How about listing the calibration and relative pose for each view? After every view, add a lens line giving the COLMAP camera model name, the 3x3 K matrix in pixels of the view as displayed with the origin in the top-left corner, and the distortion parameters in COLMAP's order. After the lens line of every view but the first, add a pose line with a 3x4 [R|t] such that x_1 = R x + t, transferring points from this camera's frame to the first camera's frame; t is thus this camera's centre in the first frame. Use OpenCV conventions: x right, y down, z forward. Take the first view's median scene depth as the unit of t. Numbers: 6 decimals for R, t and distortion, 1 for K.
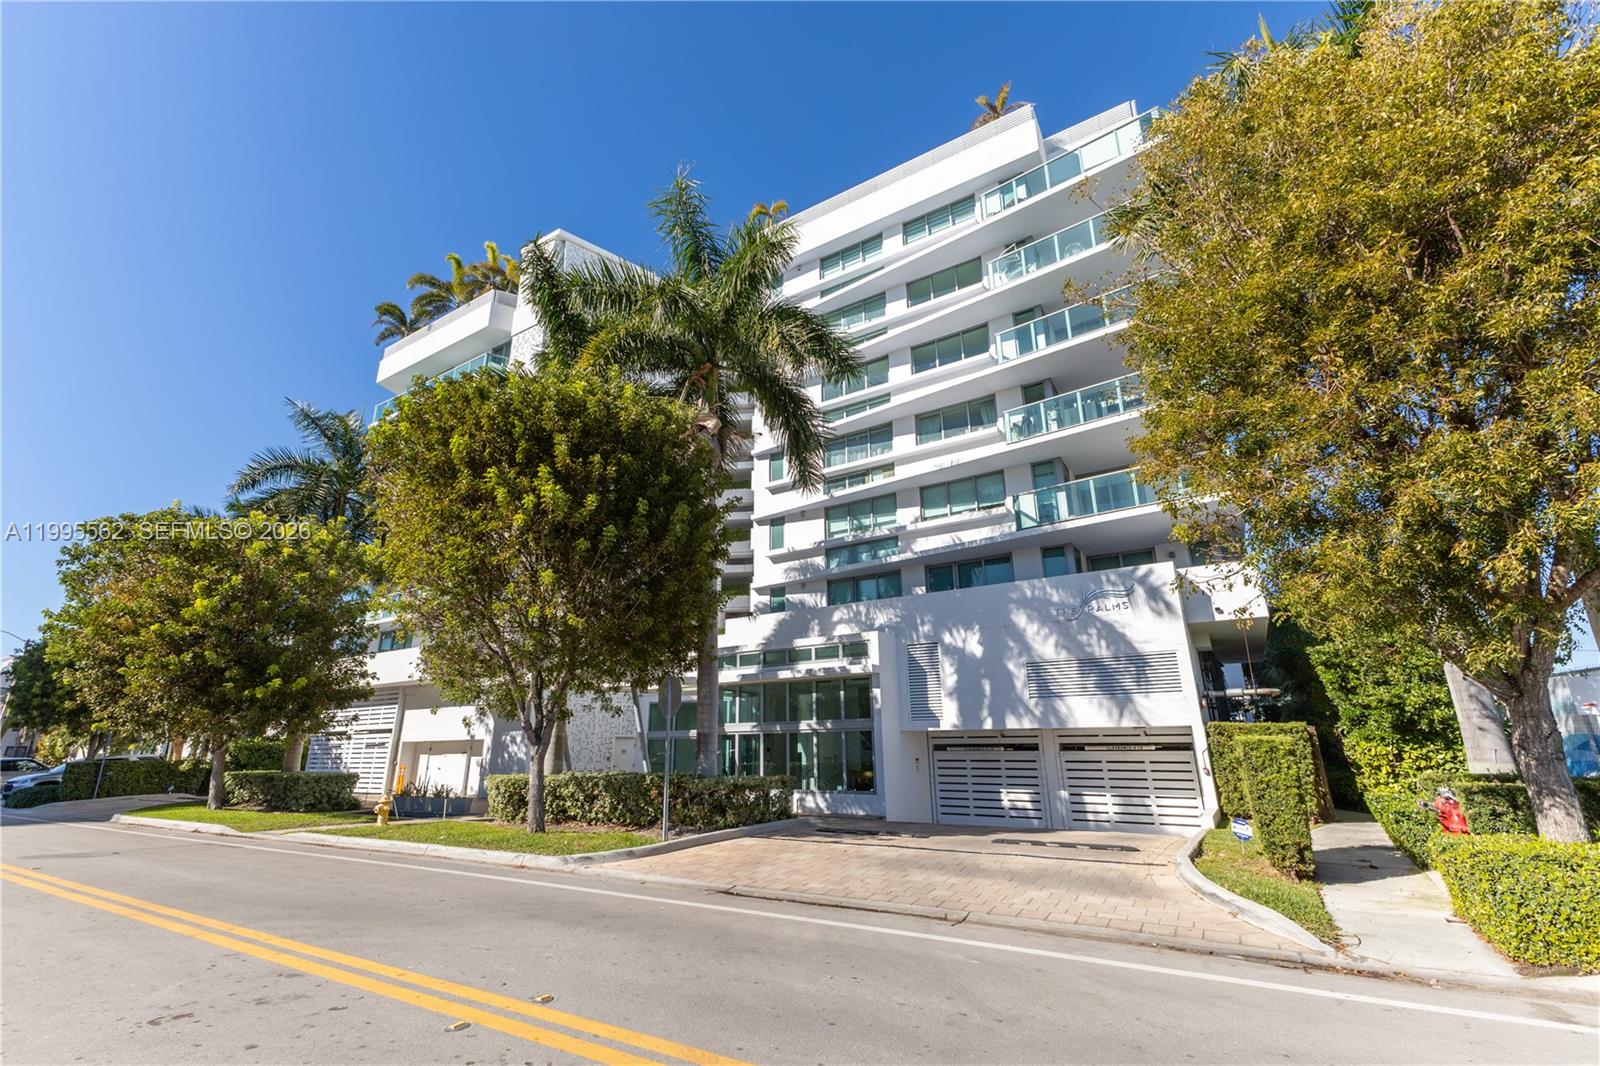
lens RADIAL K [[699.7, 0, 792.4], [0, 699.7, 529.4], [0, 0, 1]] dist [0.011585, -0.002830]
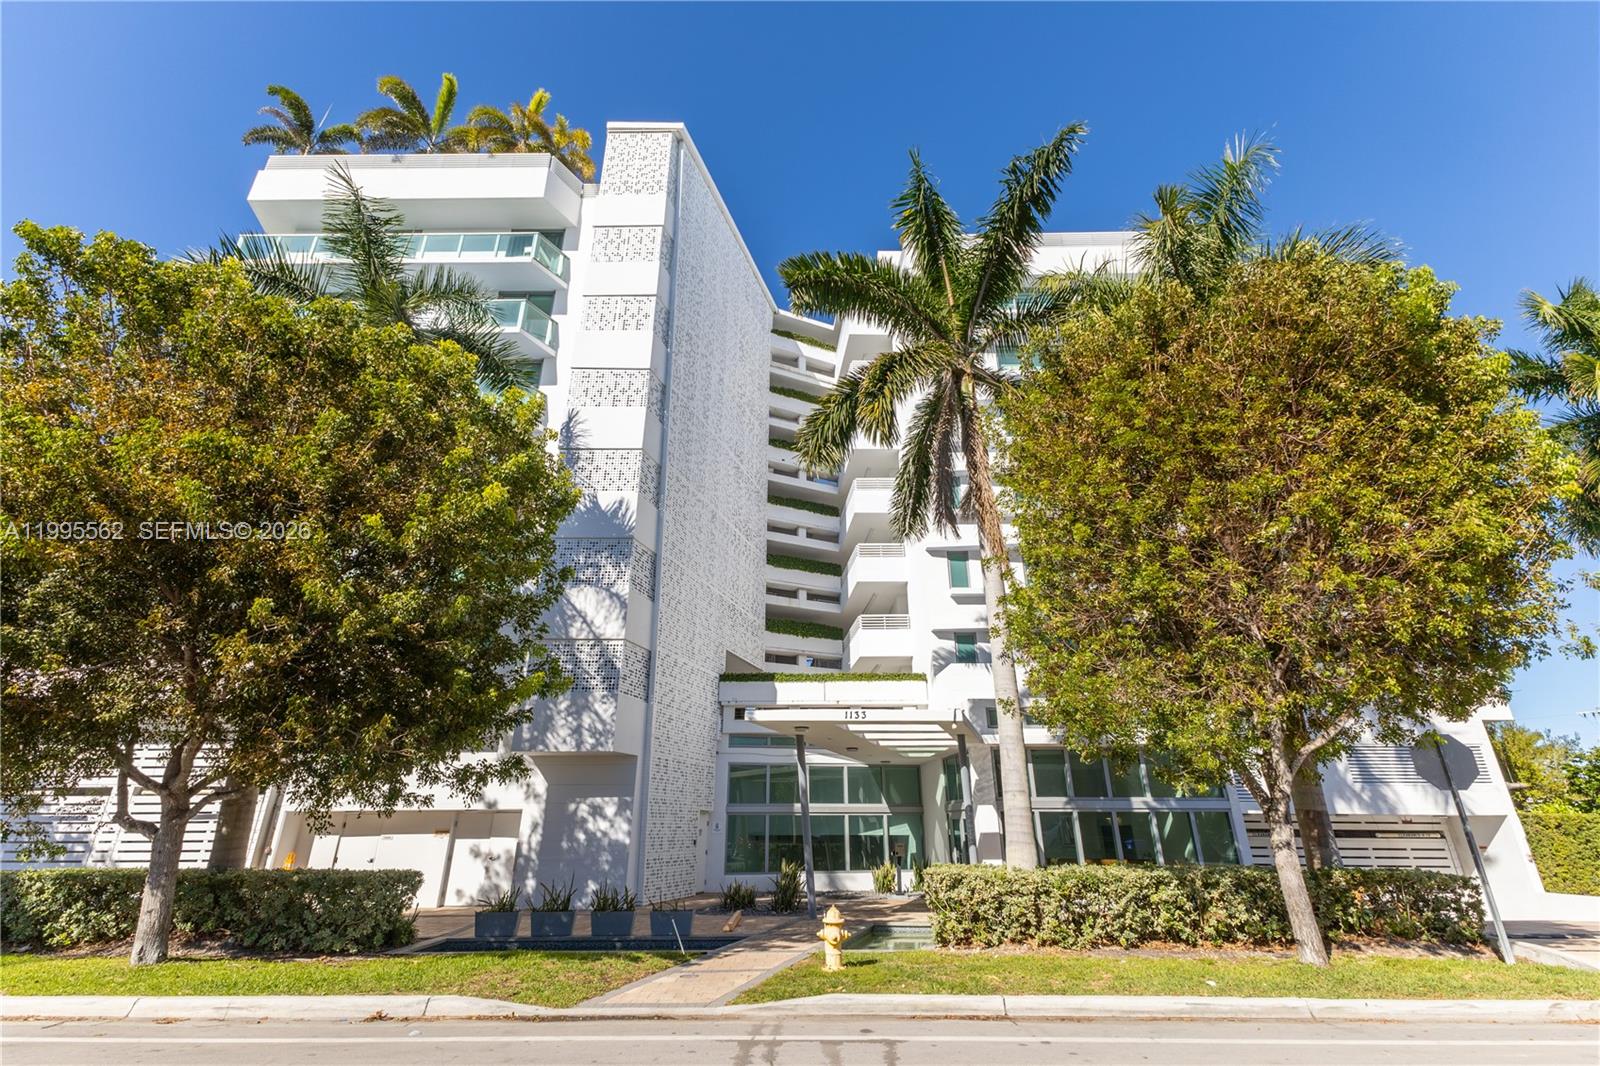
lens RADIAL K [[699.7, 0, 797.6], [0, 699.7, 543.7], [0, 0, 1]] dist [0.011585, -0.002830]
pose [[0.851766, 0.211142, 0.479493, -0.605357], [-0.165028, 0.976735, -0.136946, 0.123754], [-0.497252, 0.037516, 0.866795, 0.360746]]
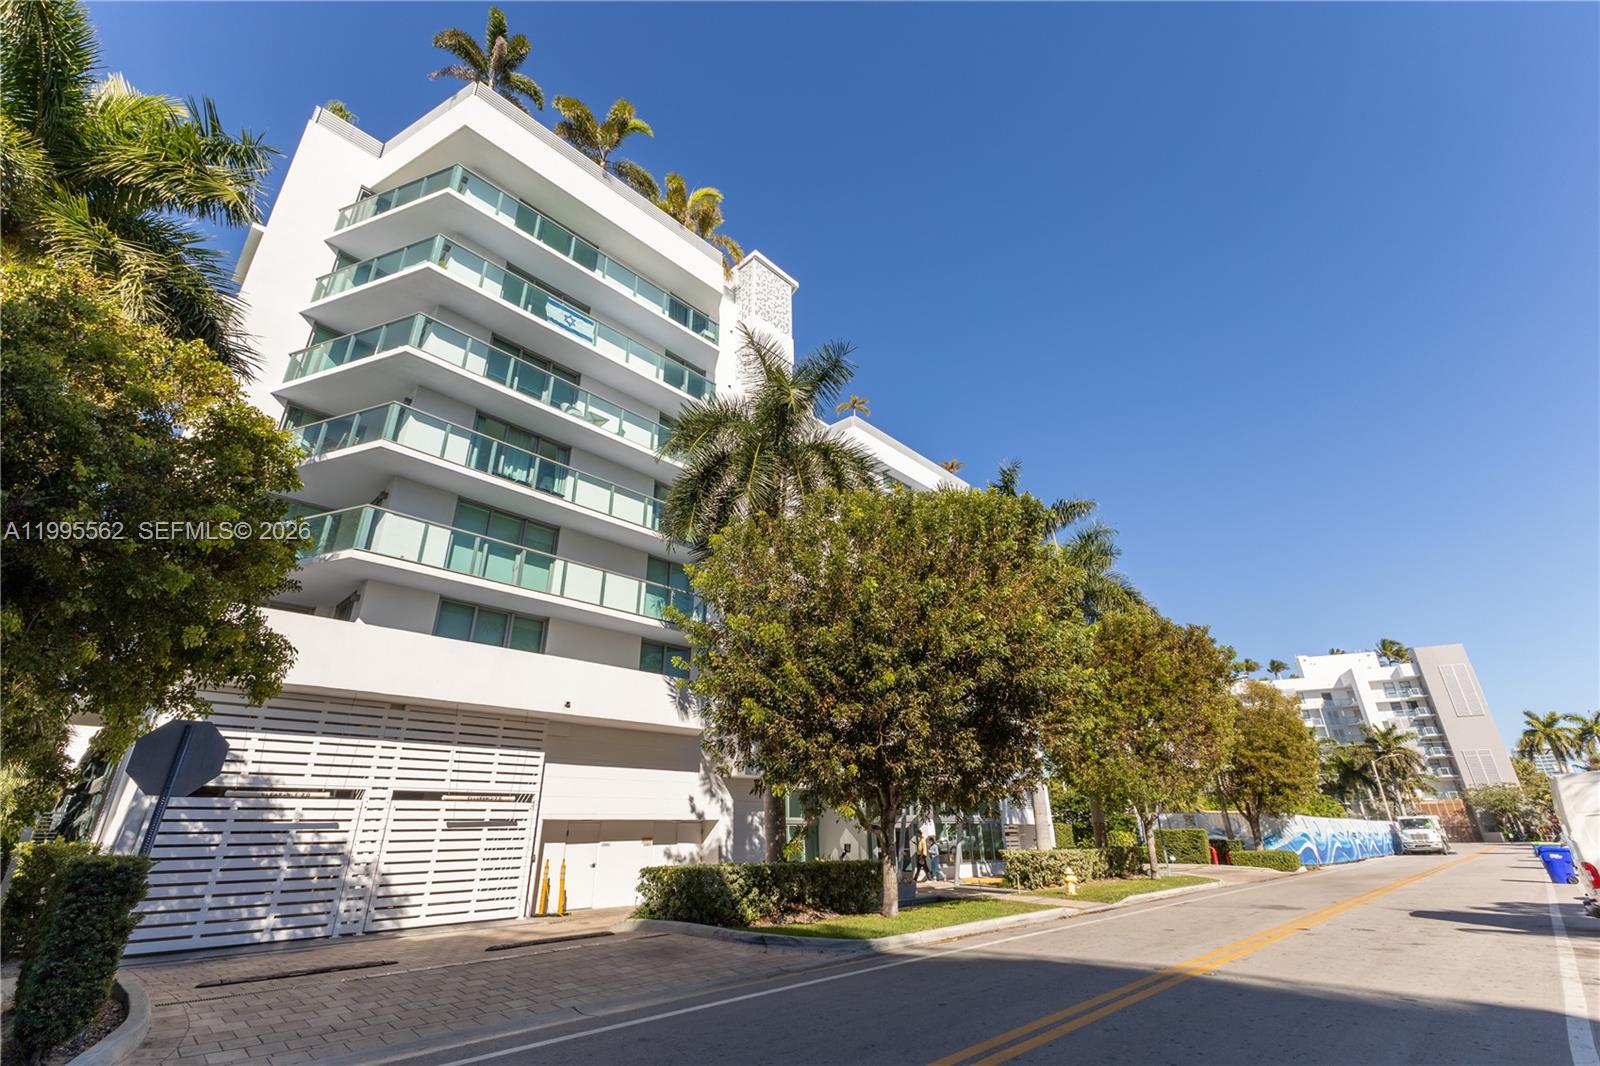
lens RADIAL K [[699.7, 0, 813.7], [0, 699.7, 535.3], [0, 0, 1]] dist [0.011585, -0.002830]
pose [[0.198409, 0.395317, 0.896861, -1.304317], [-0.280644, 0.899652, -0.334461, 0.258230], [-0.939081, -0.185338, 0.289442, 0.771495]]
